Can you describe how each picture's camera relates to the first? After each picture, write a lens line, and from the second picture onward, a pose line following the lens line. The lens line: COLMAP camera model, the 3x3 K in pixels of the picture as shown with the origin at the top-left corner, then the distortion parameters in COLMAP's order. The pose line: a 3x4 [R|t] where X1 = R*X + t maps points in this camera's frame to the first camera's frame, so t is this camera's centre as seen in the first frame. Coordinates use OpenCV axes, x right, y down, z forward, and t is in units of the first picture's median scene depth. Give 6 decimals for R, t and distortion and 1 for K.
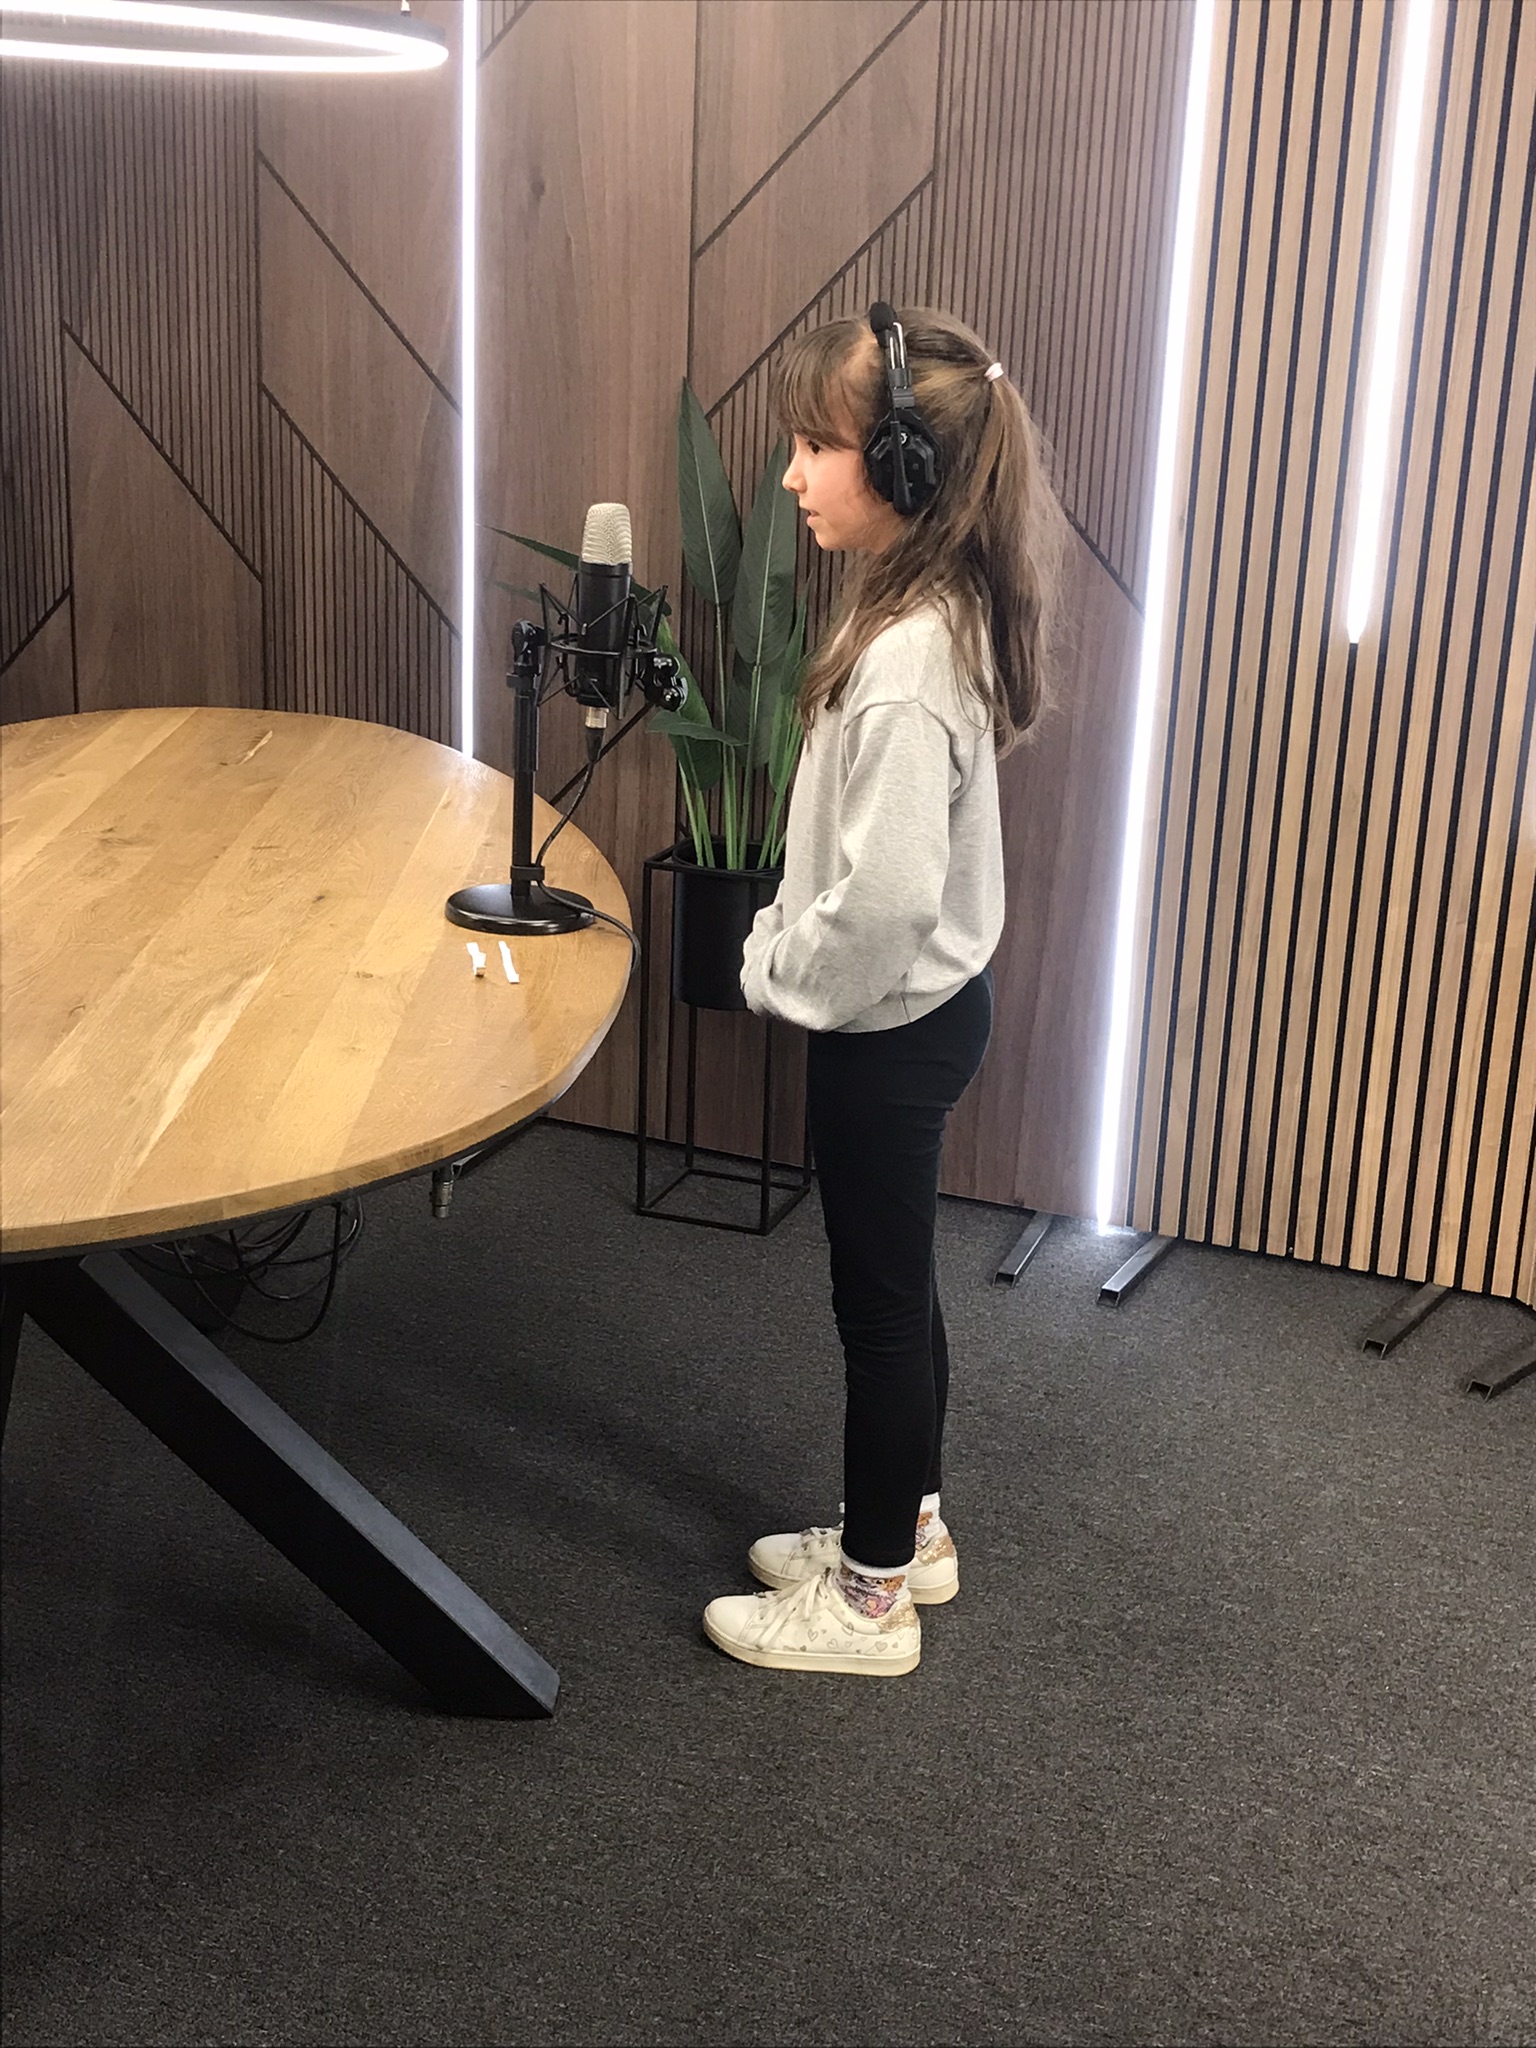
lens RADIAL K [[2660.5, 0, 775.9], [0, 2660.5, 1025.6], [0, 0, 1]] dist [0.075435, 0.000000]
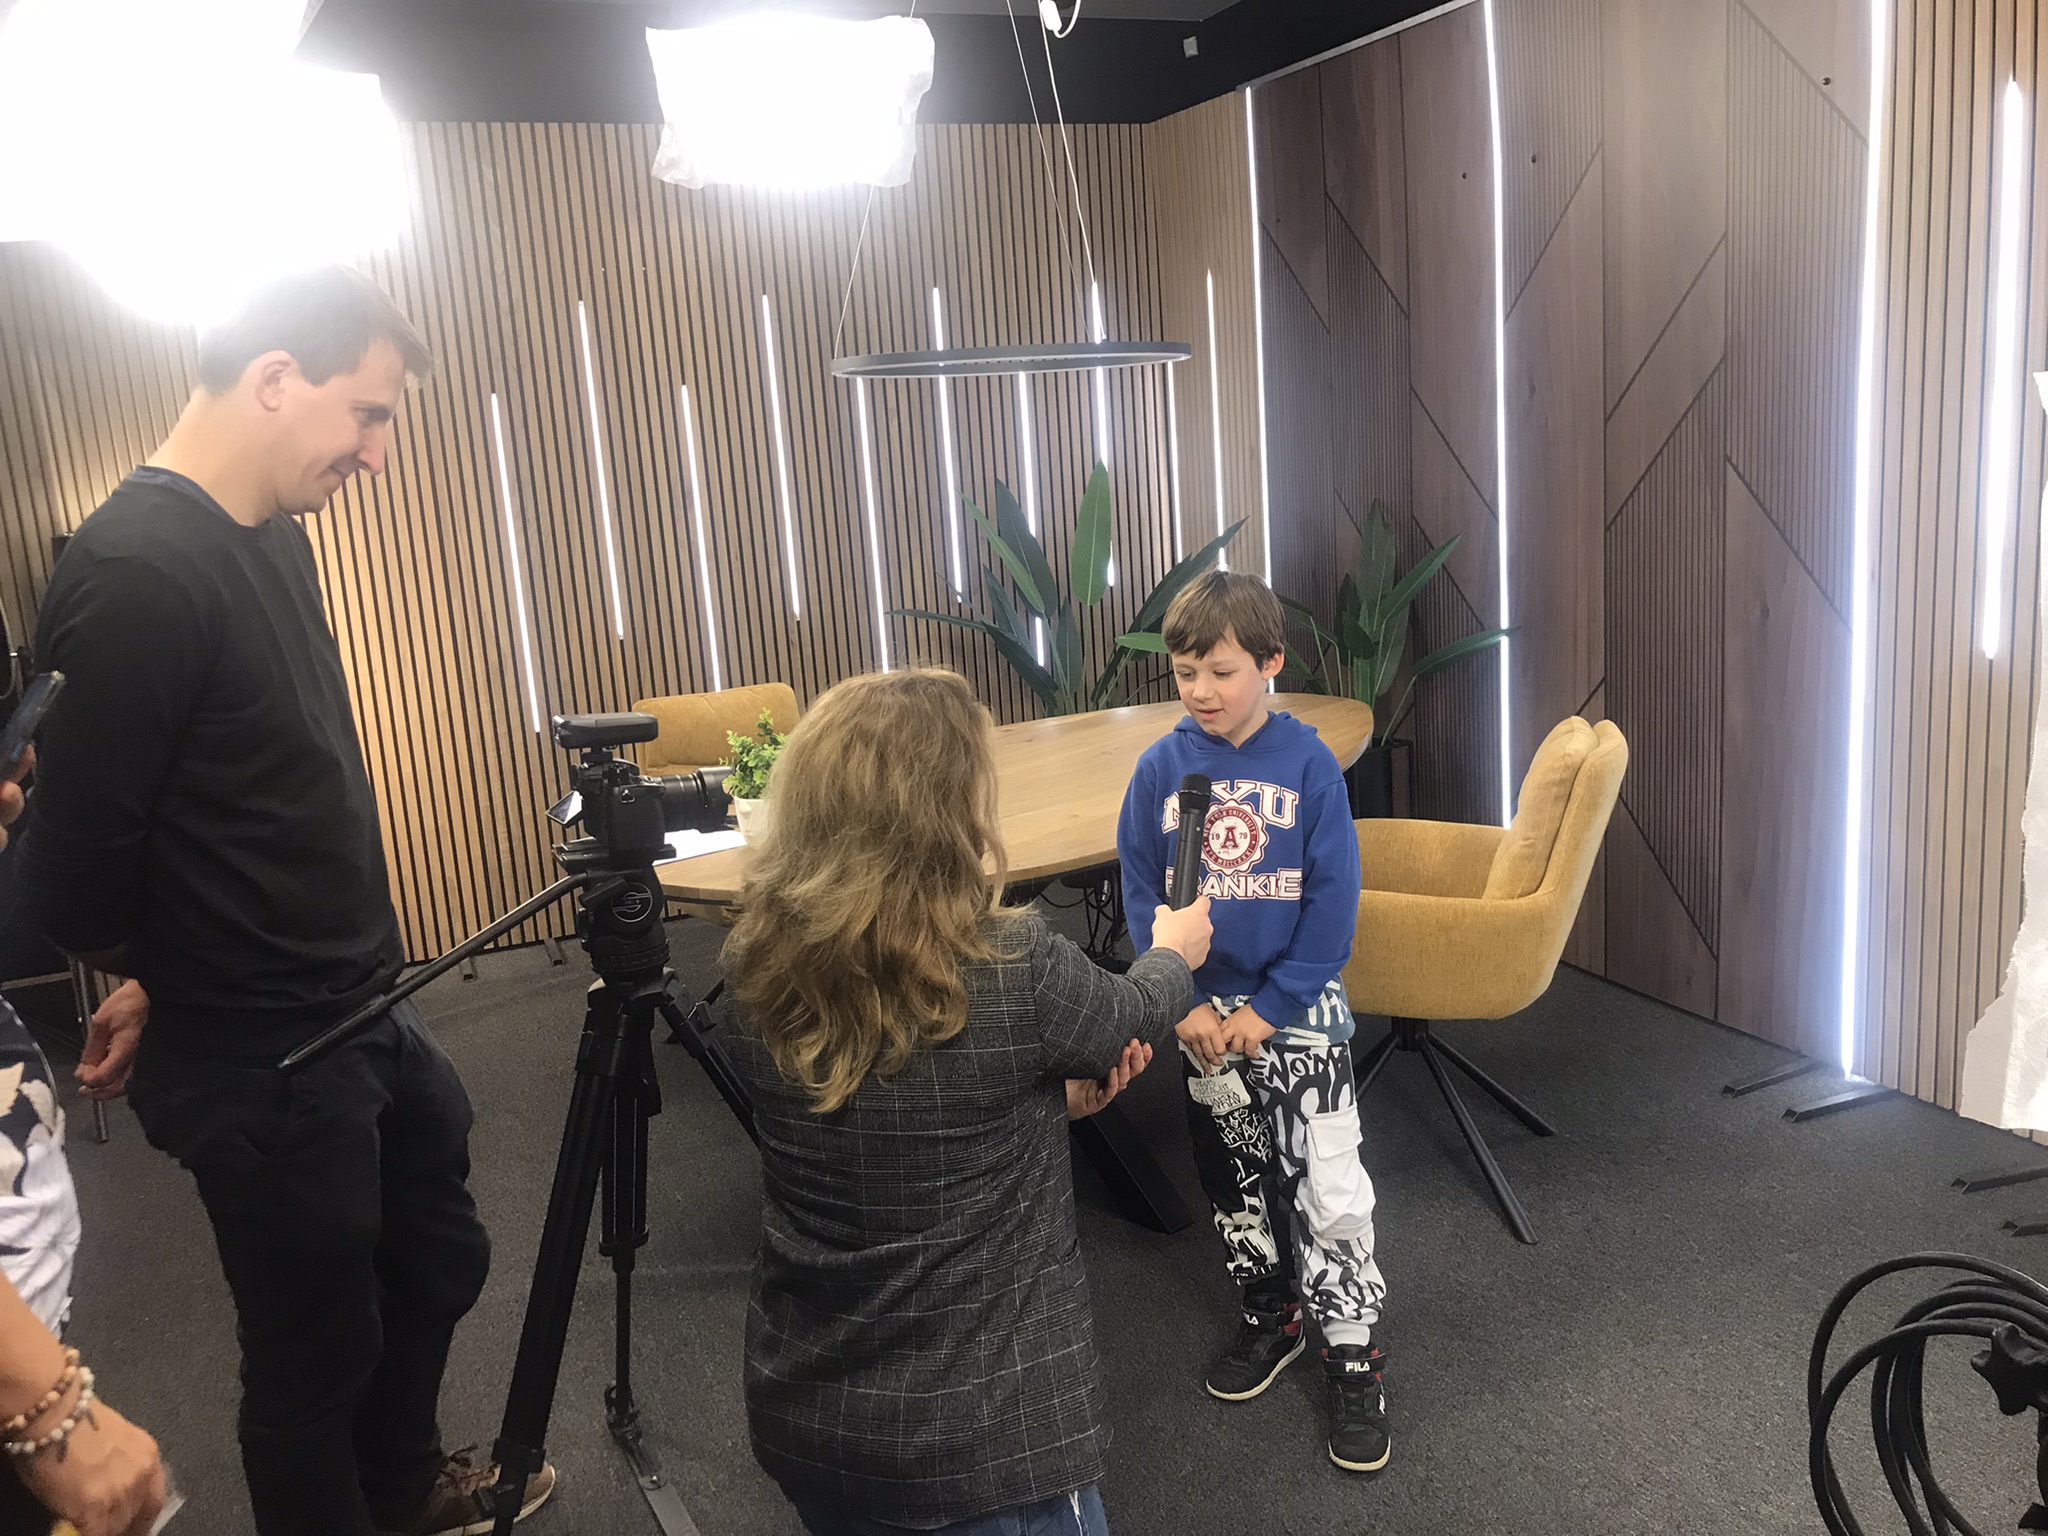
lens RADIAL K [[1685.8, 0, 1026.3], [0, 1685.8, 767.5], [0, 0, 1]] dist [0.059004, -0.017057]
pose [[0.717556, 0.047563, -0.694875, 0.465214], [-0.108860, 0.993063, -0.044439, 0.002876], [0.687942, 0.107531, 0.717756, 0.050392]]
